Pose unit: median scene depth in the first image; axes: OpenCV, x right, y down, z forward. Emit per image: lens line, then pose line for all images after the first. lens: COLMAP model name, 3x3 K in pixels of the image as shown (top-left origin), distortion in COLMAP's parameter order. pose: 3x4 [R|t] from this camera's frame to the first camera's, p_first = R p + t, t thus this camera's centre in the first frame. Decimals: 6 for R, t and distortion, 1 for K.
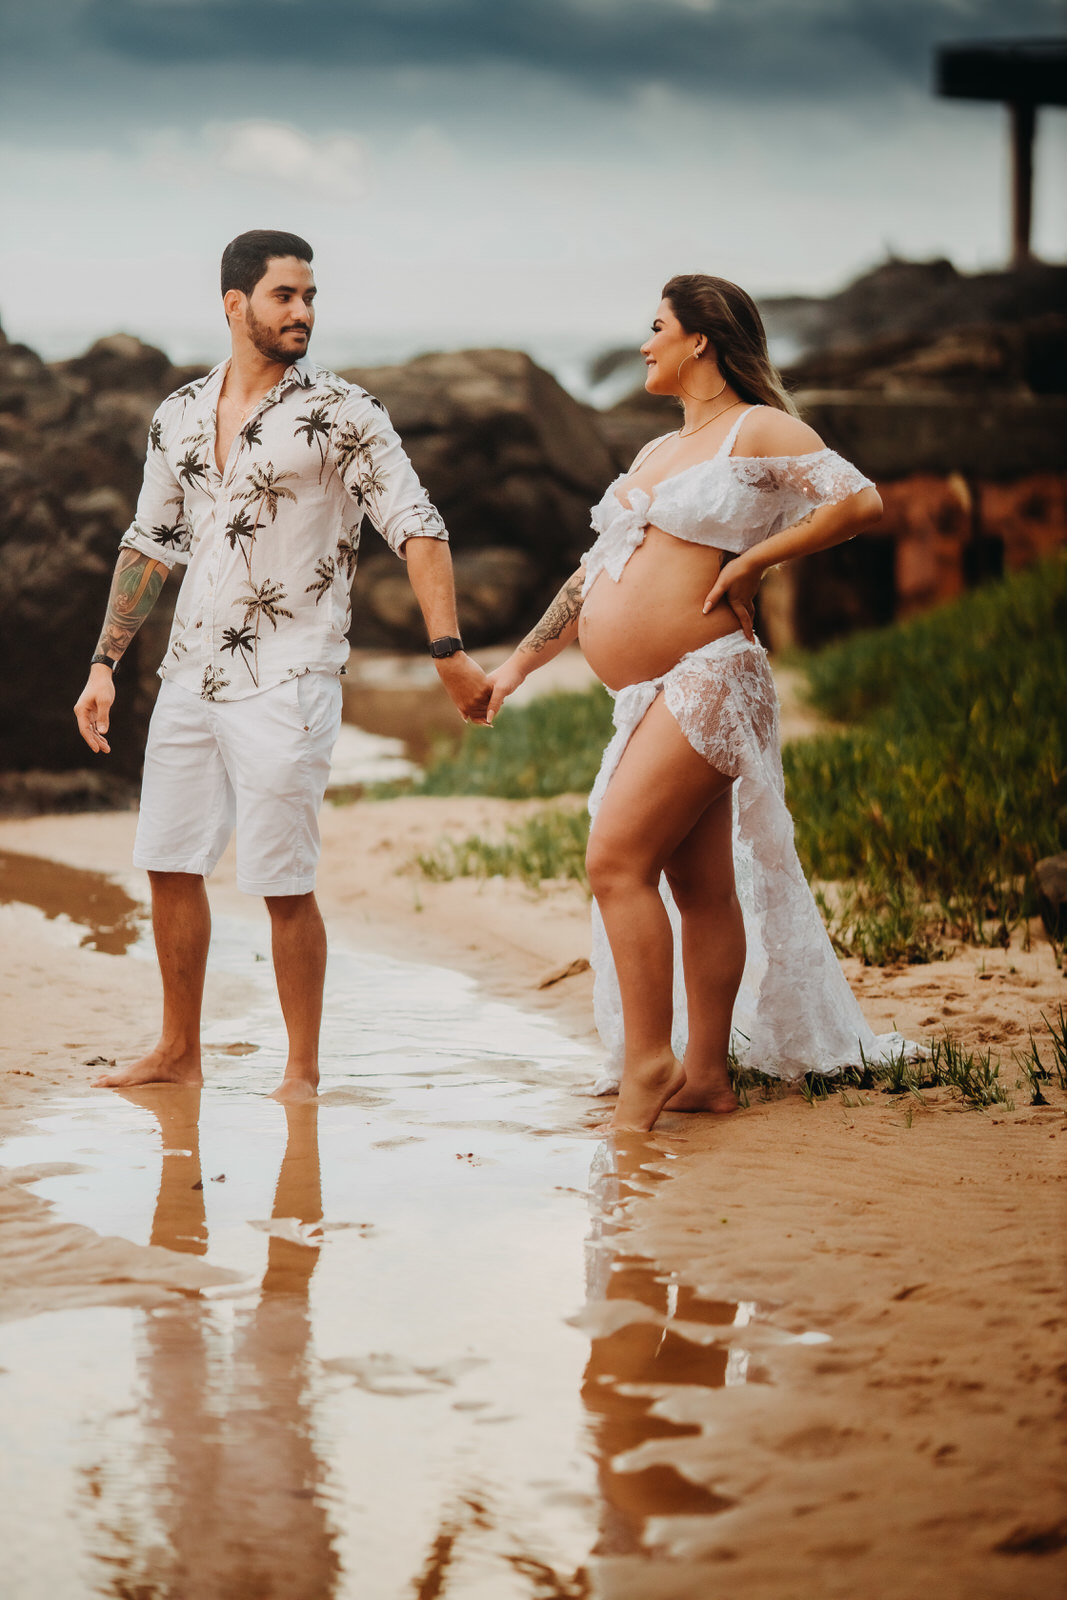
lens RADIAL K [[6040.7, 0, 515.4], [0, 6040.7, 753.5], [0, 0, 1]] dist [0.262305, 0.000000]
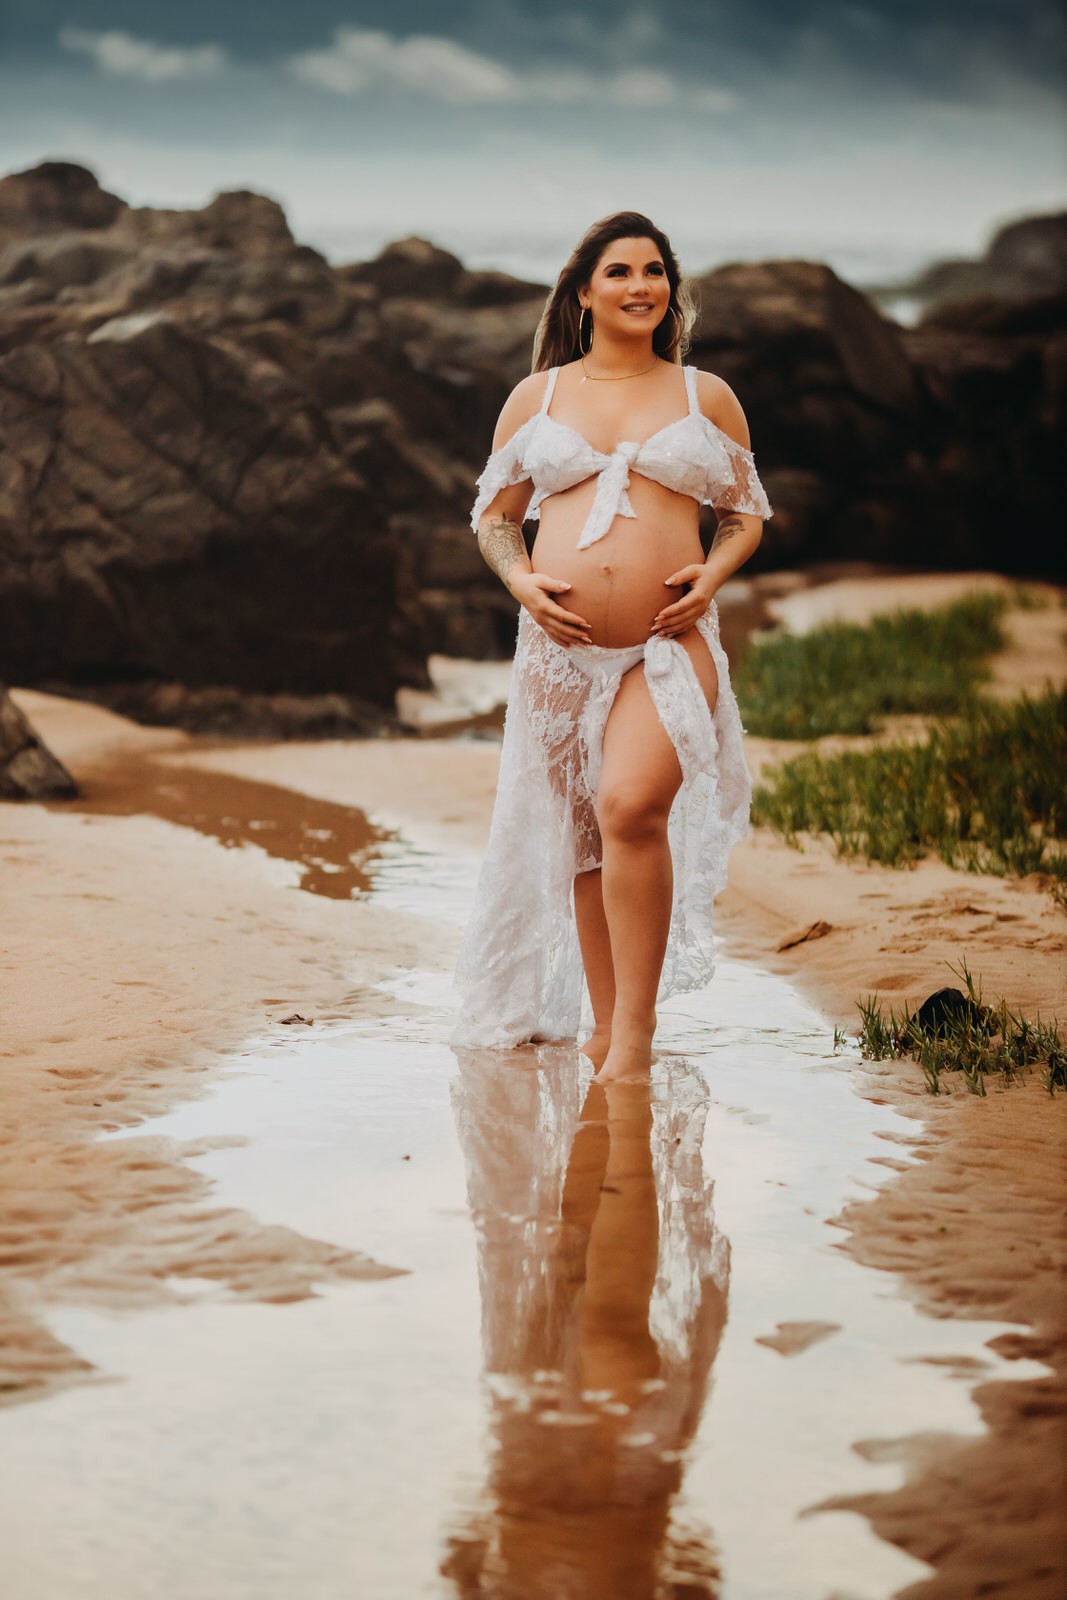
lens RADIAL K [[6040.7, 0, 529.8], [0, 6040.7, 793.9], [0, 0, 1]] dist [0.262305, 0.000000]
pose [[0.998309, 0.028969, -0.050400, 0.011785], [-0.027857, 0.999356, 0.022618, -0.005567], [0.051023, -0.021176, 0.998473, 0.058071]]
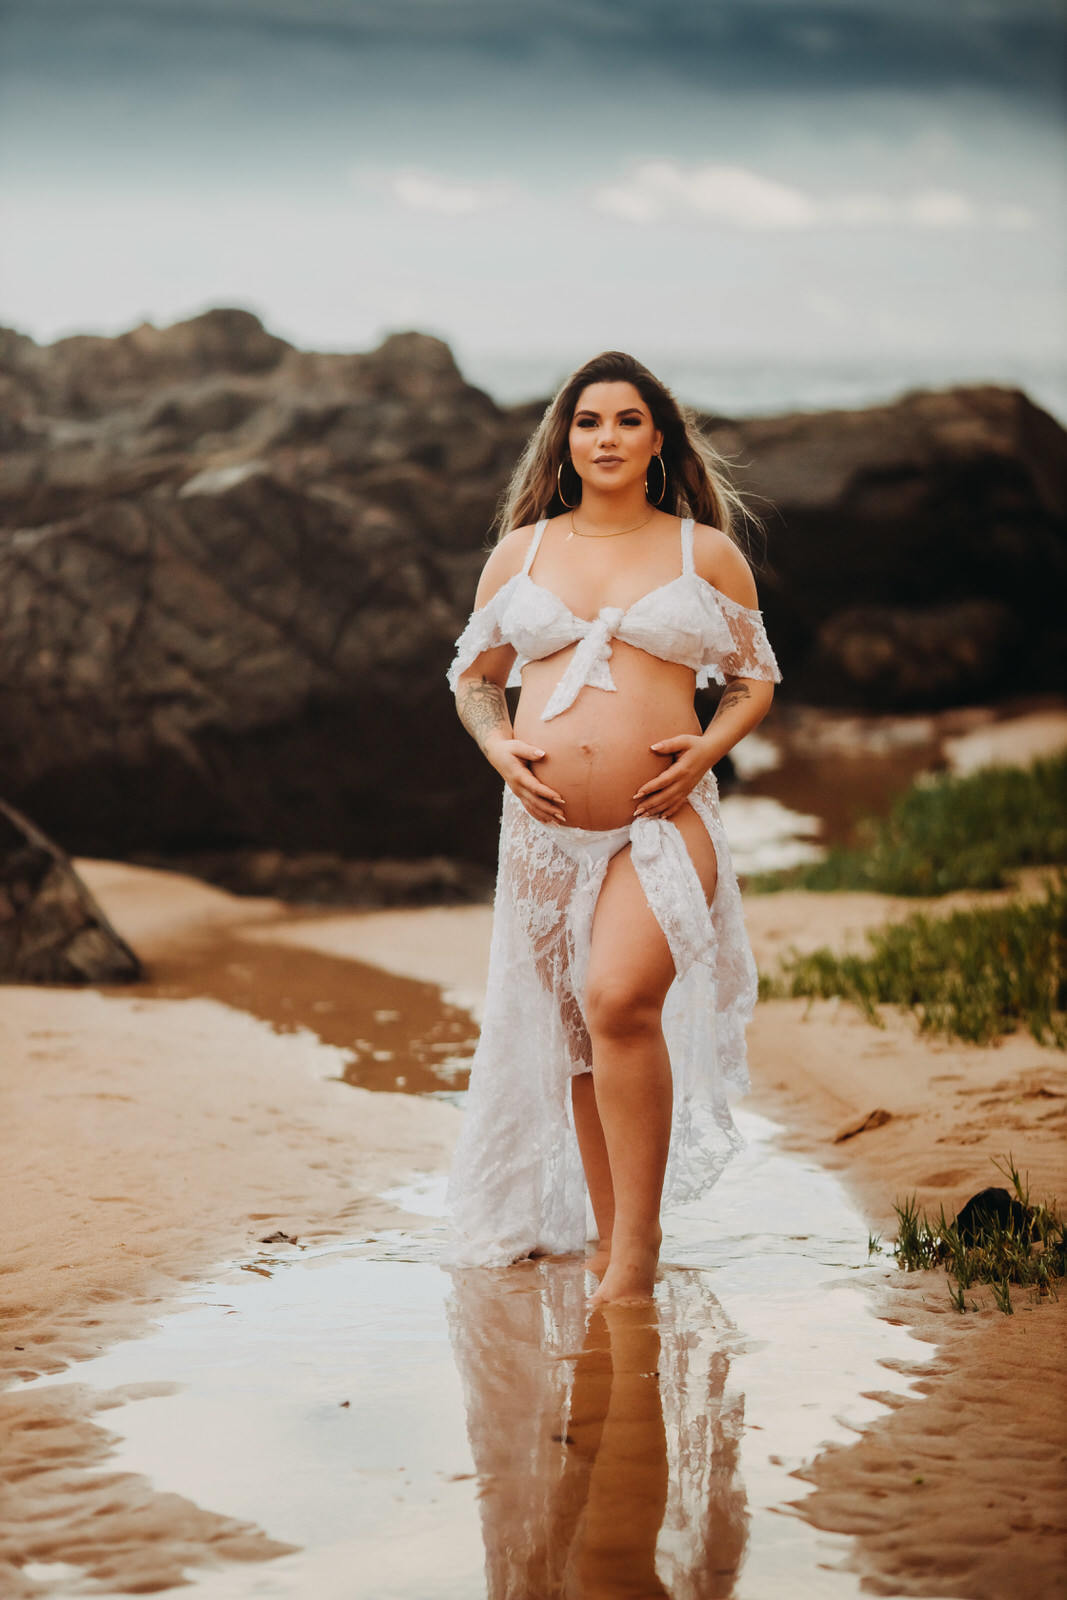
lens RADIAL K [[6040.7, 0, 539.2], [0, 6040.7, 796.8], [0, 0, 1]] dist [0.262305, 0.000000]
pose [[0.995044, 0.004129, -0.099354, 0.046569], [-0.003852, 0.999988, 0.002981, -0.012798], [0.099365, -0.002584, 0.995048, 0.127449]]
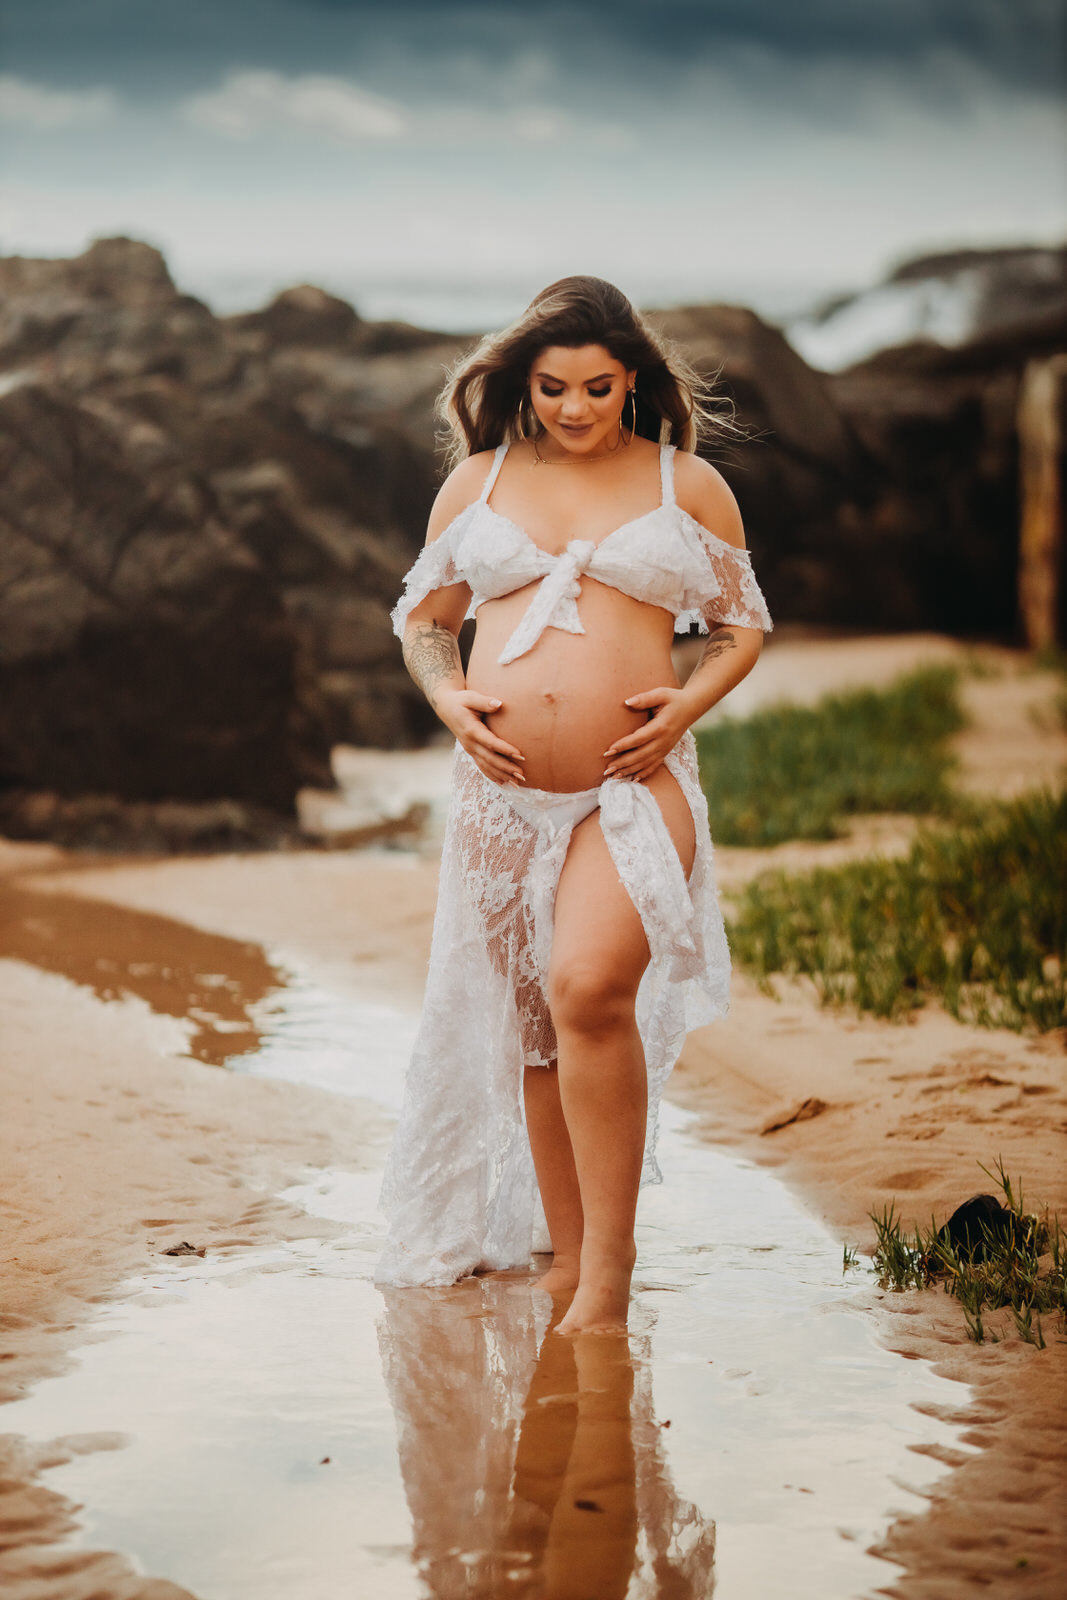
lens RADIAL K [[6040.7, 0, 529.3], [0, 6040.7, 798.0], [0, 0, 1]] dist [0.262305, 0.000000]
pose [[0.999349, 0.013553, -0.033434, -0.000517], [-0.013011, 0.999781, 0.016377, -0.016760], [0.033649, -0.015931, 0.999307, 0.207775]]
